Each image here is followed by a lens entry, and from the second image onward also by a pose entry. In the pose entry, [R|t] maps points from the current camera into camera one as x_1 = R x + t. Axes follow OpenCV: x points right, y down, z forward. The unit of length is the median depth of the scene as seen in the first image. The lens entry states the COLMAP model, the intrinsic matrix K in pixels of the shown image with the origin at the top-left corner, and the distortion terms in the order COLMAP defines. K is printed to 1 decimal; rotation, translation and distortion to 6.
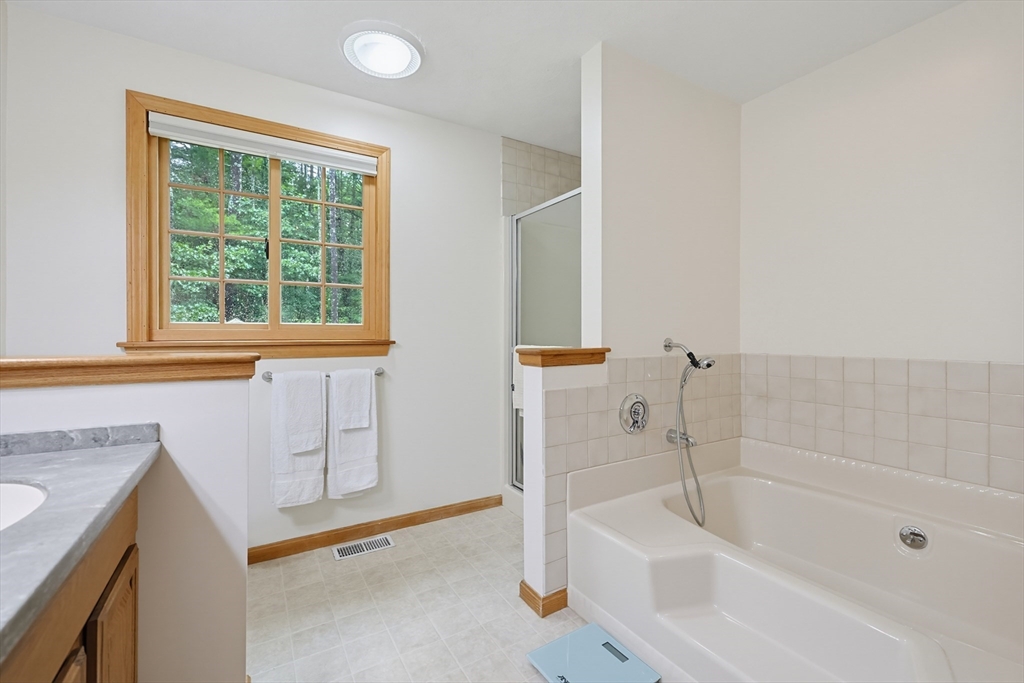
lens RADIAL K [[438.2, 0, 512.2], [0, 438.2, 337.1], [0, 0, 1]] dist [-0.000674, -0.000036]
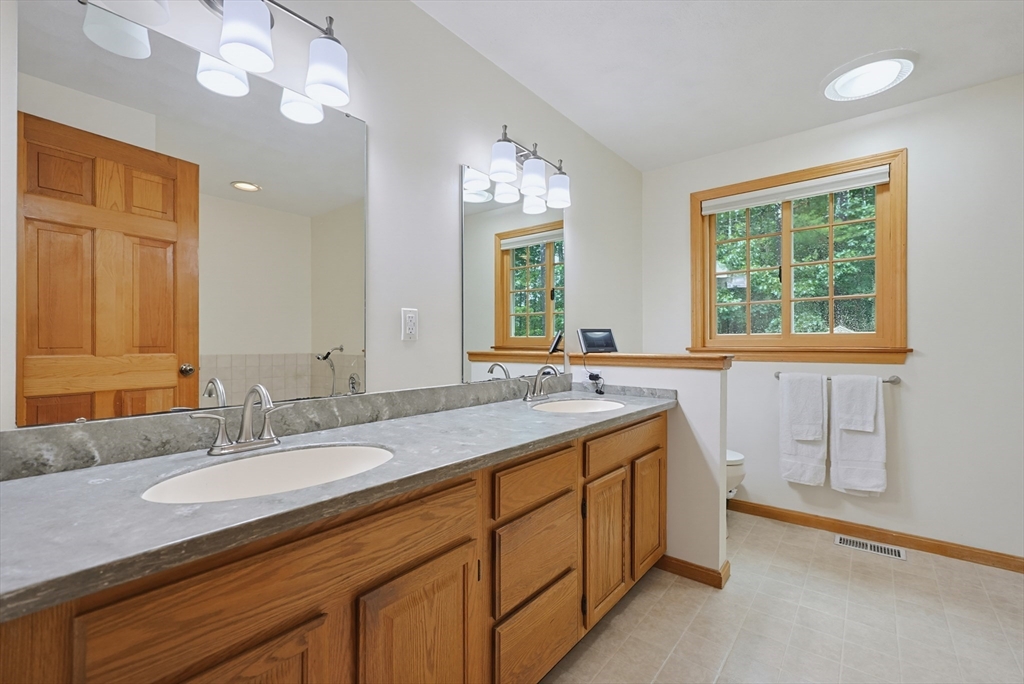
lens RADIAL K [[442.4, 0, 512.0], [0, 442.4, 342.0], [0, 0, 1]] dist [-0.001465, -0.000225]
pose [[0.339074, -0.003961, -0.940751, 0.366709], [-0.001937, 0.999986, -0.004908, 0.000242], [0.940758, 0.003486, 0.339062, -0.154355]]
